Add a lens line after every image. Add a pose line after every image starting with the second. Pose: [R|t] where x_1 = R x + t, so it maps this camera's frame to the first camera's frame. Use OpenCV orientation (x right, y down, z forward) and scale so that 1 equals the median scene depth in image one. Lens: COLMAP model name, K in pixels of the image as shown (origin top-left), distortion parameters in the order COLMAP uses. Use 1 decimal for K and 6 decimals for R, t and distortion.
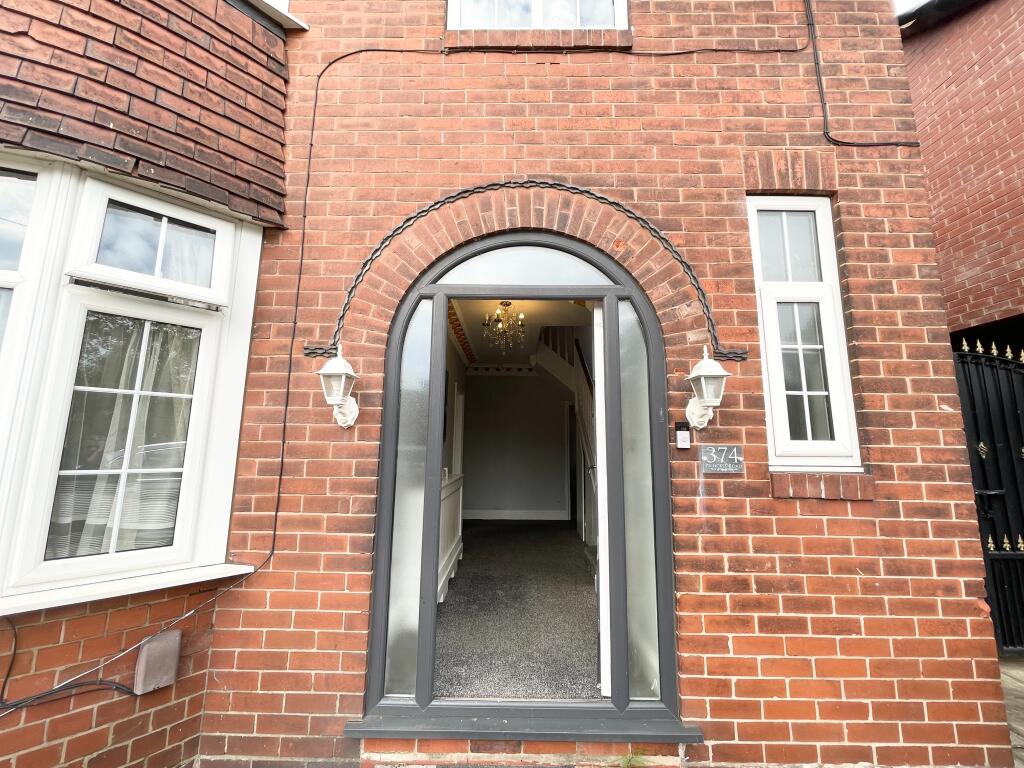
lens RADIAL K [[410.4, 0, 509.6], [0, 410.4, 383.2], [0, 0, 1]] dist [-0.002480, 0.000357]
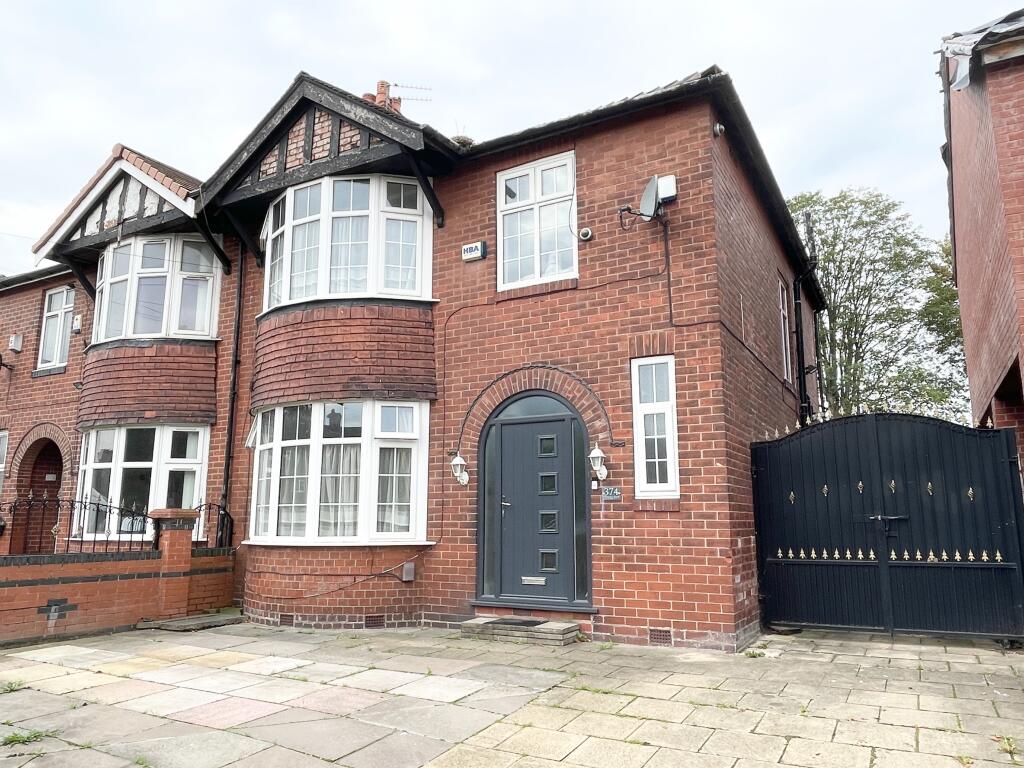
lens RADIAL K [[722.3, 0, 513.1], [0, 722.3, 385.5], [0, 0, 1]] dist [0.034927, -0.000283]
pose [[0.878442, -0.100473, -0.467167, 1.811818], [0.085660, 0.994919, -0.052905, -0.215205], [0.470109, 0.006456, 0.882585, -2.494595]]
